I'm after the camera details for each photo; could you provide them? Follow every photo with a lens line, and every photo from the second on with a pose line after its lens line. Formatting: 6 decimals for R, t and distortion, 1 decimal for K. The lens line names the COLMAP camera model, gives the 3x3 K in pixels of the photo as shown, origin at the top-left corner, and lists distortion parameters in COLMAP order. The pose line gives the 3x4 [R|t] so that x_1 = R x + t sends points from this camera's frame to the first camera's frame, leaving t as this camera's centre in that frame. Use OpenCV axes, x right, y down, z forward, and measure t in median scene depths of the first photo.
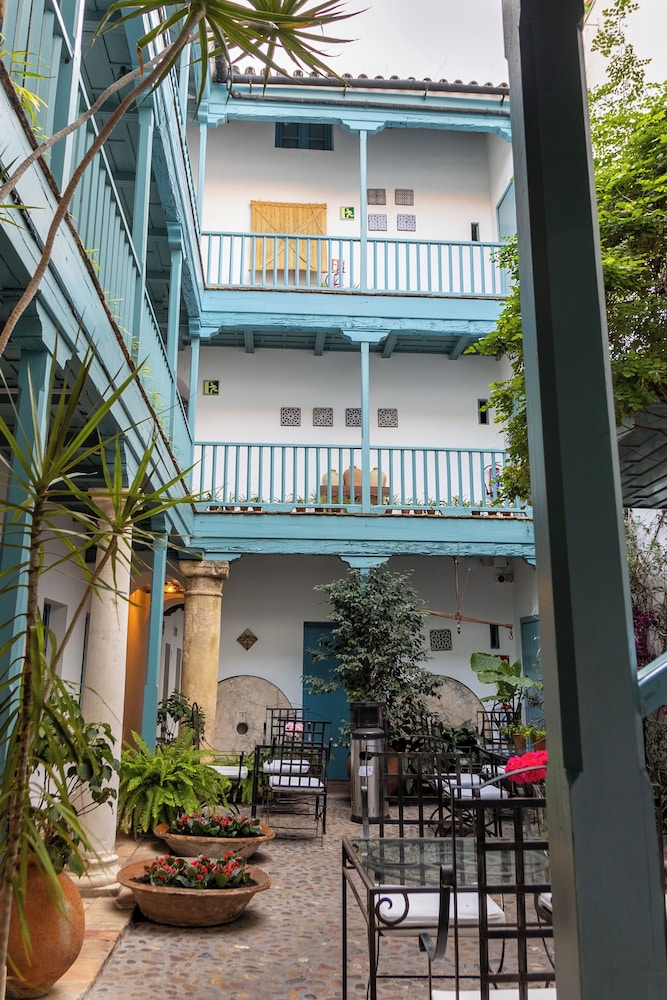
lens RADIAL K [[859.5, 0, 334.6], [0, 859.5, 444.9], [0, 0, 1]] dist [0.011102, -0.006786]
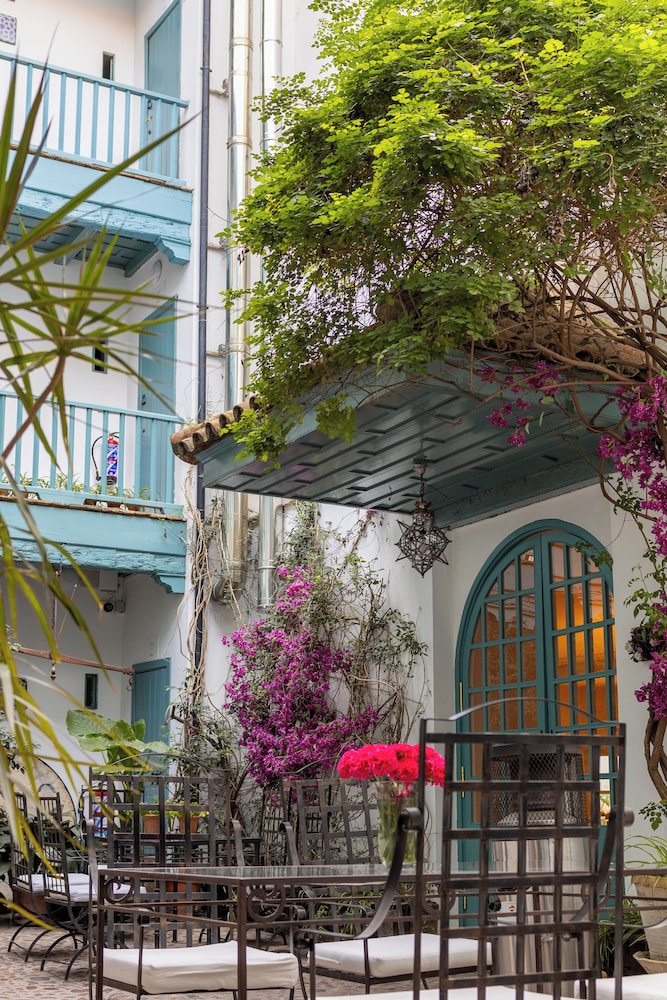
lens RADIAL K [[1367.7, 0, 331.6], [0, 1367.7, 583.9], [0, 0, 1]] dist [0.006858, -0.057014]
pose [[0.903847, 0.063862, 0.423062, -0.112134], [-0.107870, 0.990869, 0.080884, 0.037770], [-0.414034, -0.118742, 0.902483, -0.030496]]
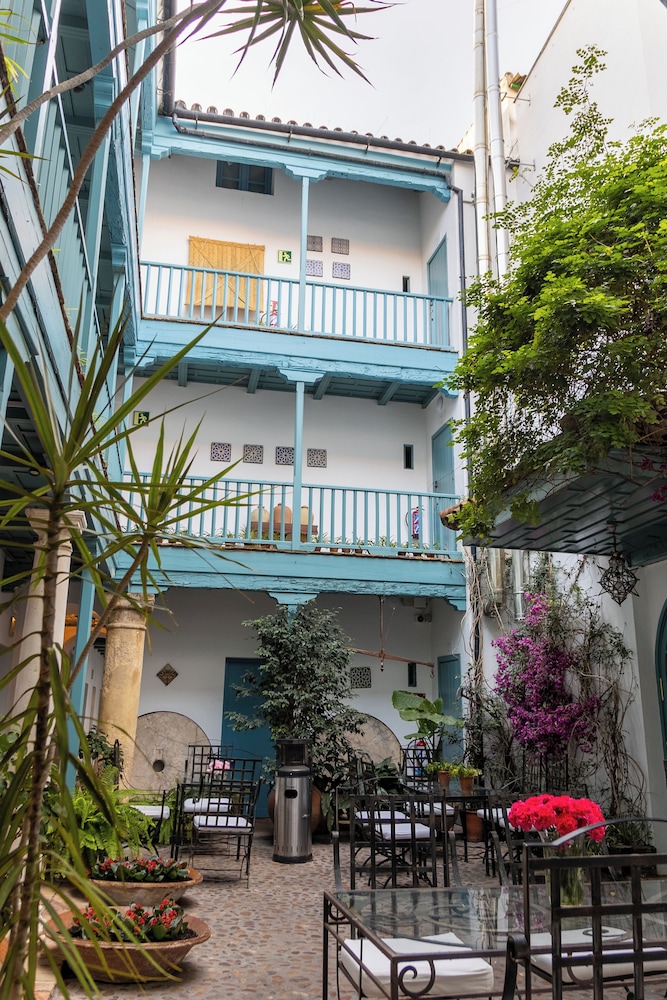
lens RADIAL K [[814.2, 0, 348.2], [0, 814.2, 472.0], [0, 0, 1]] dist [0.025675, -0.050377]
pose [[0.989600, 0.047635, 0.135727, -0.037396], [-0.044311, 0.998642, -0.027406, 0.011611], [-0.136848, 0.021106, 0.990367, 0.043800]]
